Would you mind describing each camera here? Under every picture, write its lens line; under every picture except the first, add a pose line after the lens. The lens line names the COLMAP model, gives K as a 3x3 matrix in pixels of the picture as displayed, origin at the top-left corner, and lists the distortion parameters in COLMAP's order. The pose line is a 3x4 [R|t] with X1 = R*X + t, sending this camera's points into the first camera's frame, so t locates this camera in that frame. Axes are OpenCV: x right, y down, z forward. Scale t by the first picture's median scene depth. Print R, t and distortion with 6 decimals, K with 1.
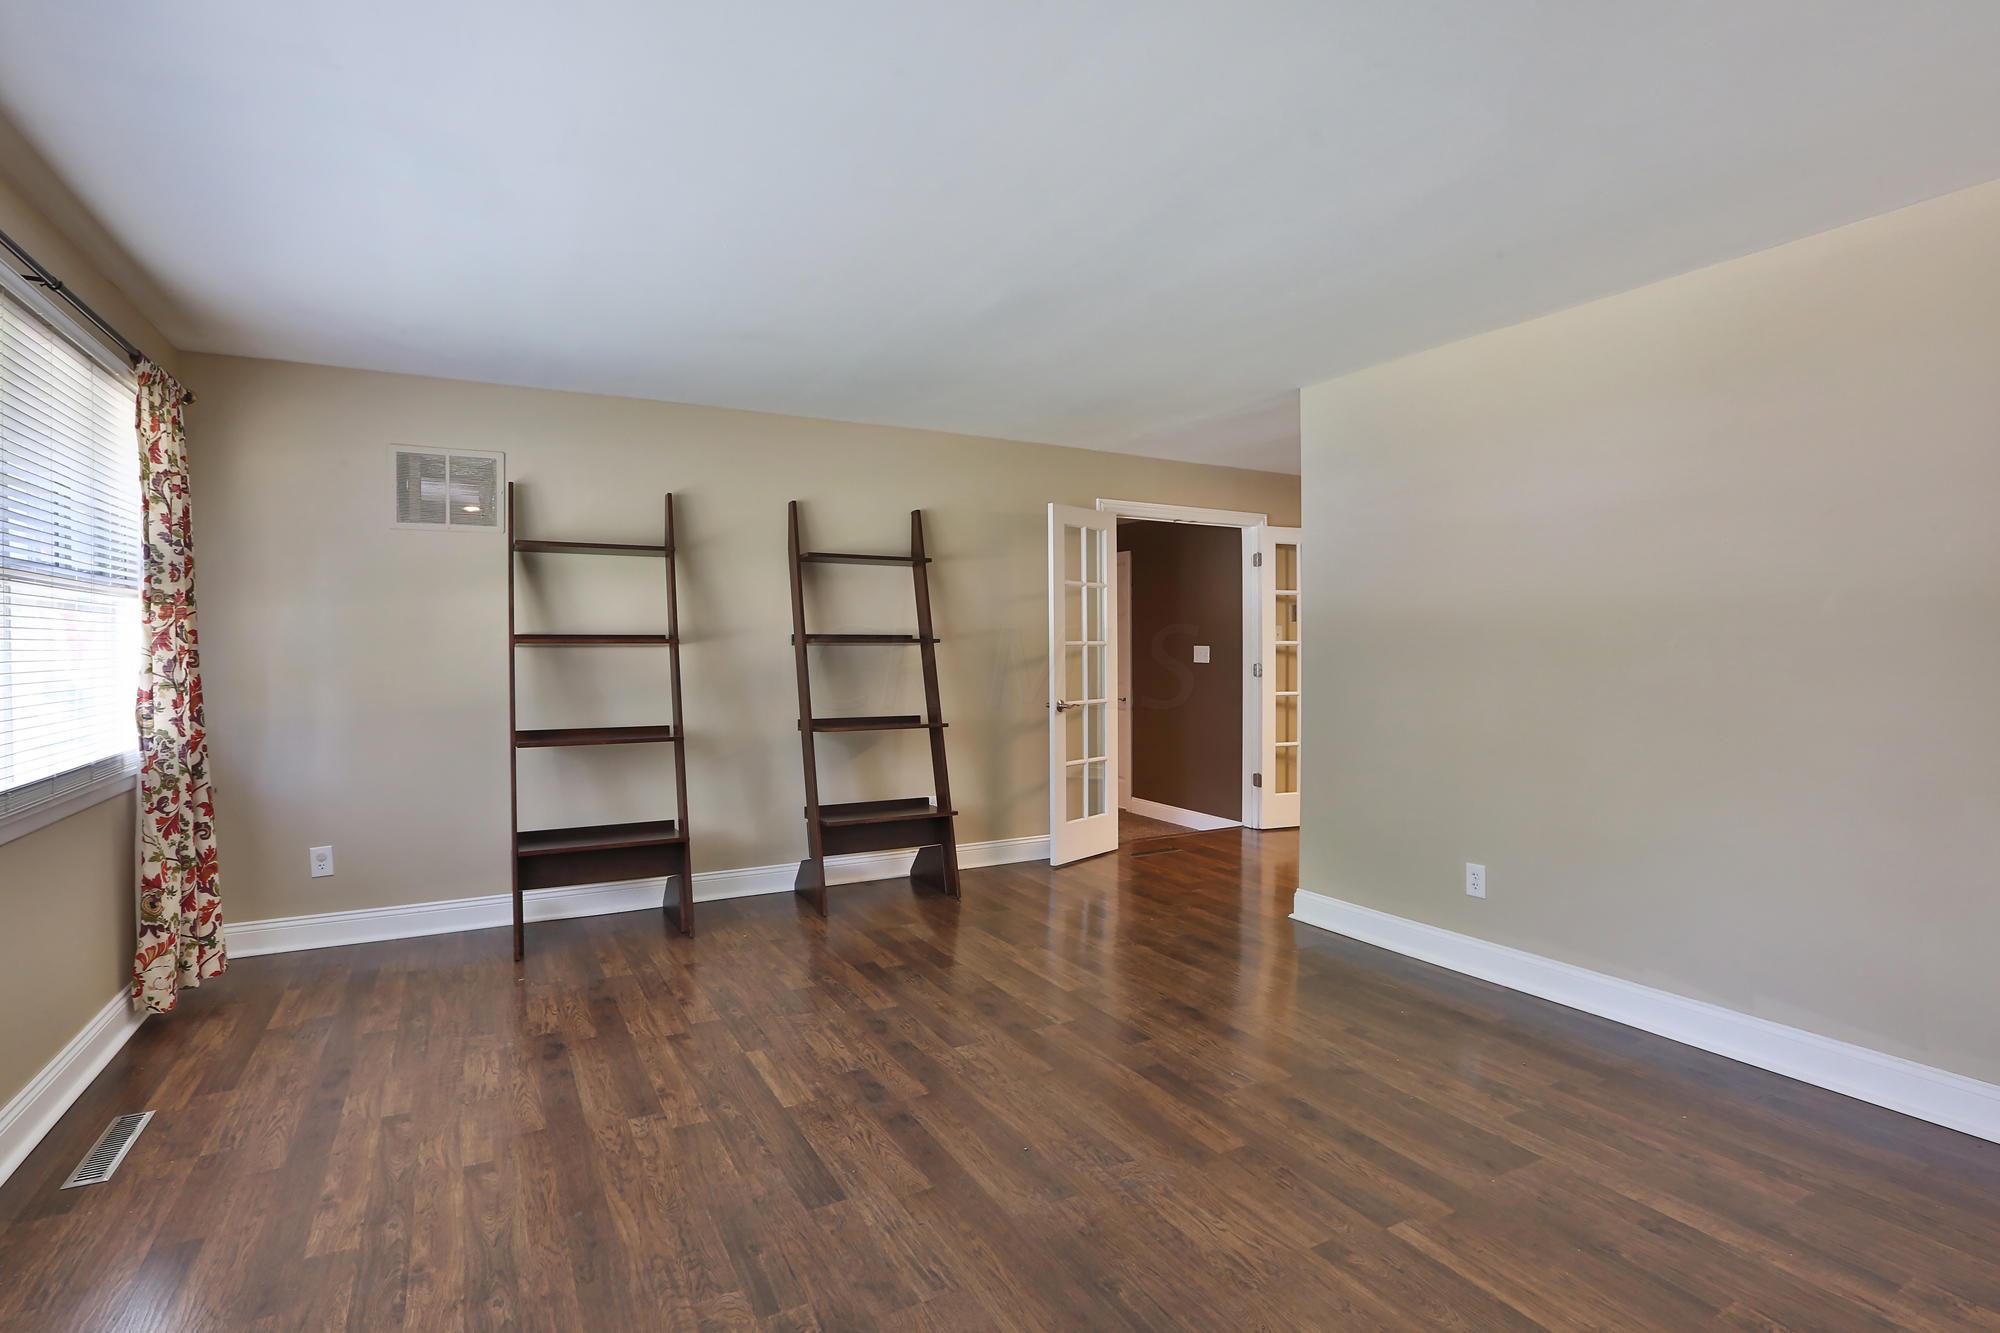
lens RADIAL K [[944.2, 0, 989.4], [0, 944.2, 660.2], [0, 0, 1]] dist [-0.002522, 0.000199]
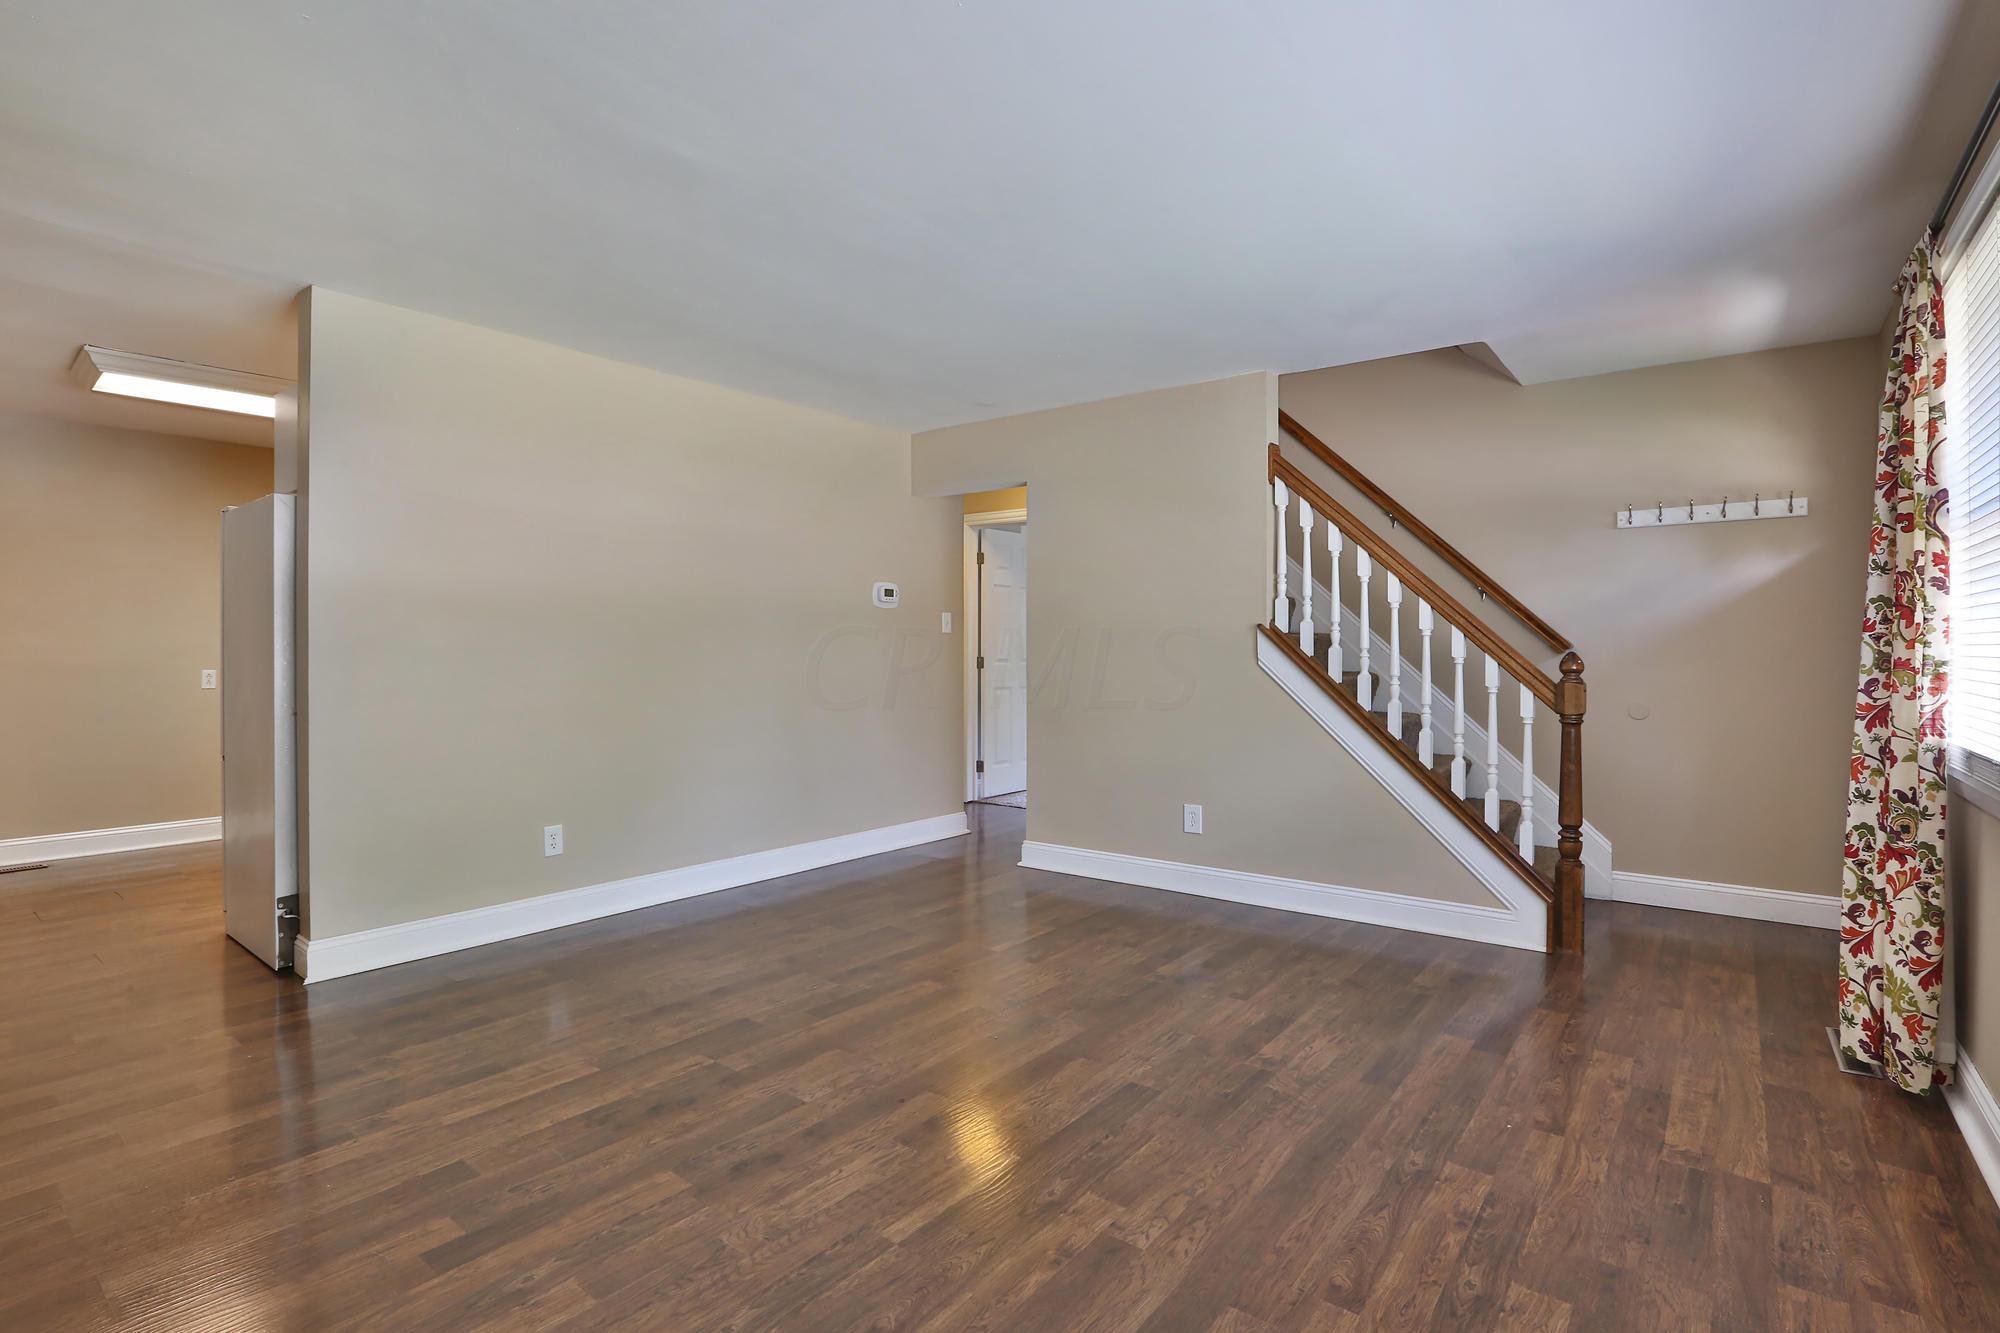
lens RADIAL K [[944.2, 0, 989.4], [0, 944.2, 660.2], [0, 0, 1]] dist [-0.002522, 0.000199]
pose [[-0.384893, 0.002208, 0.922958, -1.047561], [0.004207, 0.999991, -0.000638, 0.041243], [-0.922951, 0.003637, -0.384899, 1.446767]]
